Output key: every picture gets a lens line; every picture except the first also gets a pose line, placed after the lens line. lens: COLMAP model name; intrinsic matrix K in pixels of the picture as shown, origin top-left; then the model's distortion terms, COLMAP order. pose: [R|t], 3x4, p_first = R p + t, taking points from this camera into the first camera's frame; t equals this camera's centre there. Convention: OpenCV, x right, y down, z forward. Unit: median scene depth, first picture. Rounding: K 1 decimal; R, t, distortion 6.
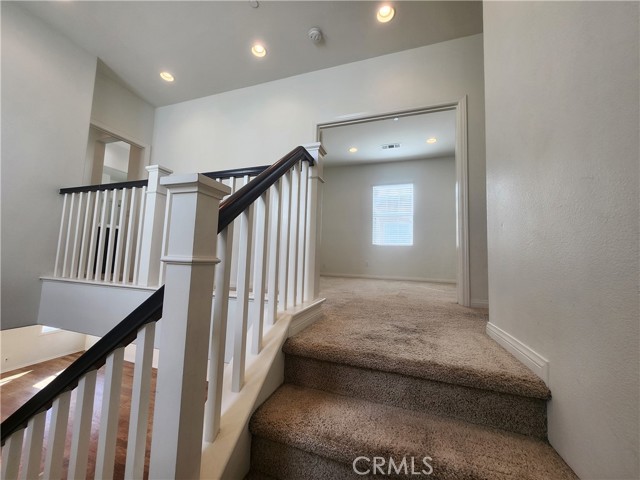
lens RADIAL K [[252.9, 0, 314.5], [0, 252.9, 238.3], [0, 0, 1]] dist [0.000974, 0.000342]
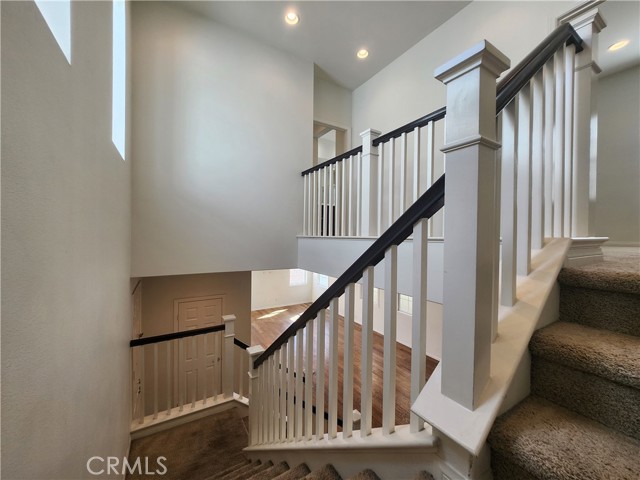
lens RADIAL K [[252.9, 0, 316.3], [0, 252.9, 238.2], [0, 0, 1]] dist [0.000974, 0.000342]
pose [[0.774217, -0.018899, -0.632639, -0.113669], [0.071186, 0.995812, 0.057369, 0.113662], [0.628905, -0.089451, 0.772319, -0.050049]]
